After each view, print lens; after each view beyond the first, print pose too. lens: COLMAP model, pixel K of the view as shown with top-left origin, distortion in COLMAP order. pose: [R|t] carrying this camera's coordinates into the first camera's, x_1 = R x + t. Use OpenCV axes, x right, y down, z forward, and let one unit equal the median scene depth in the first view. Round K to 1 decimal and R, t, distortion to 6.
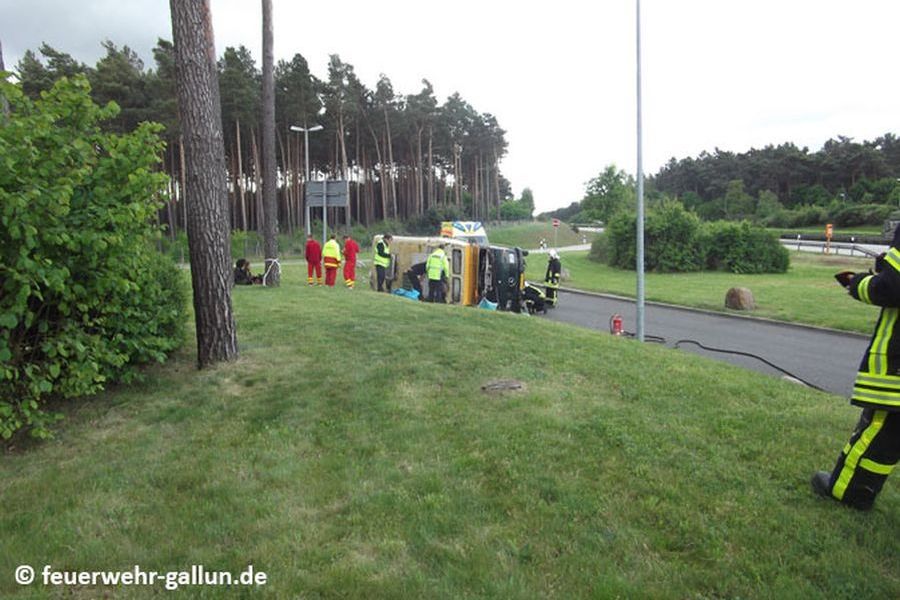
lens RADIAL K [[746.6, 0, 450.0], [0, 746.6, 300.0], [0, 0, 1]] dist [-0.005333, 0.010920]
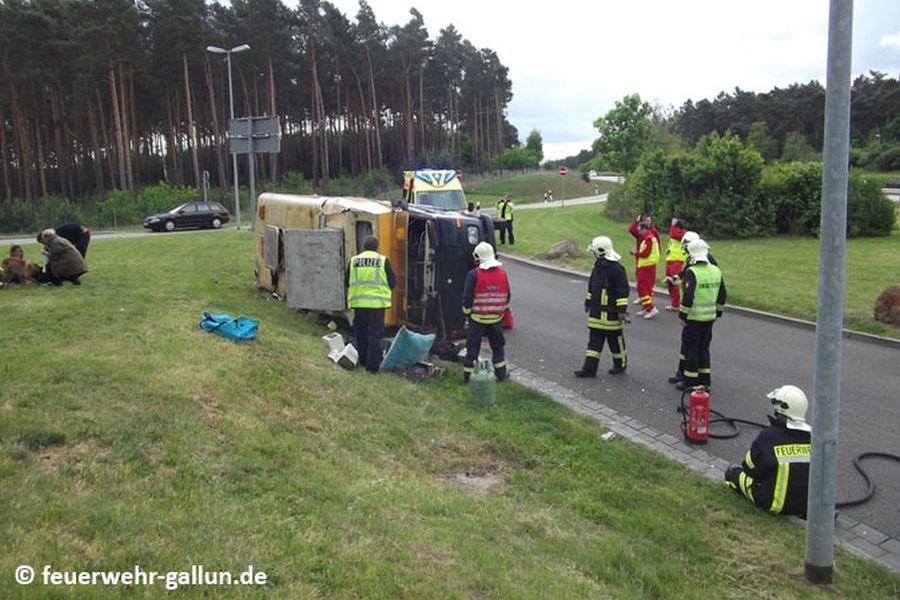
lens RADIAL K [[746.6, 0, 450.0], [0, 746.6, 300.0], [0, 0, 1]] dist [-0.005333, 0.010920]
pose [[0.999809, -0.014243, -0.013385, 0.014912], [0.015075, 0.997816, 0.064307, -0.009119], [0.012440, -0.064497, 0.997840, 0.096446]]
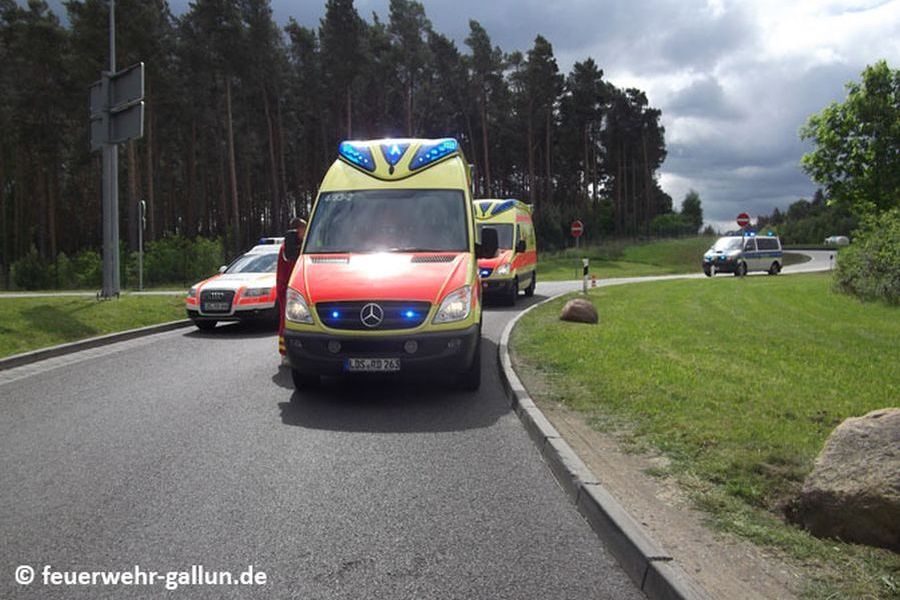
lens RADIAL K [[762.0, 0, 477.0], [0, 762.0, 319.3], [0, 0, 1]] dist [0.005522, 0.007156]
pose [[0.985259, 0.009827, -0.170787, 0.030771], [-0.012178, 0.999845, -0.012721, -0.014466], [0.170636, 0.014613, 0.985226, 0.257956]]
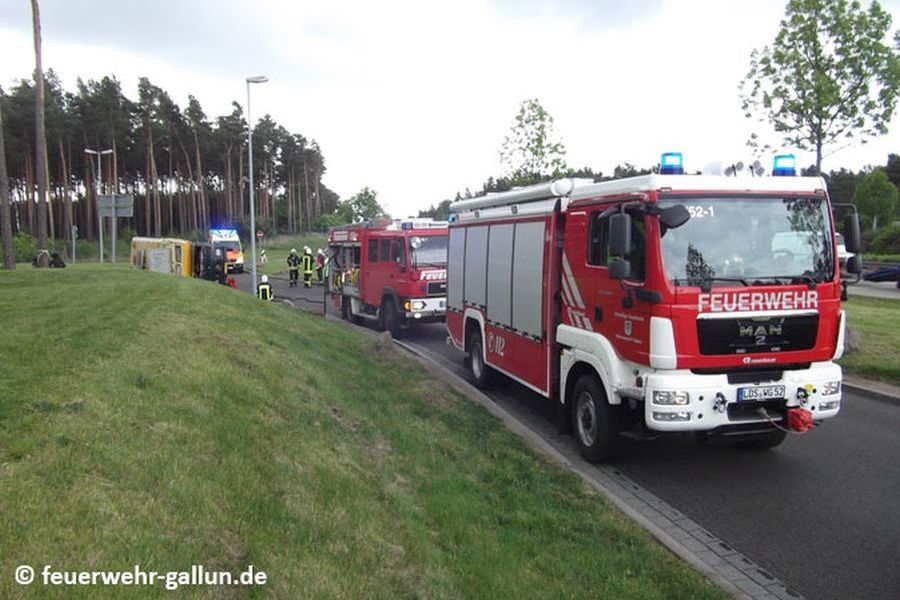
lens RADIAL K [[746.6, 0, 450.0], [0, 746.6, 300.0], [0, 0, 1]] dist [-0.005333, 0.010920]
pose [[0.979334, -0.005120, 0.202186, 0.048779], [0.008782, 0.999813, -0.017219, 0.014768], [-0.202060, 0.018638, 0.979196, -0.120589]]
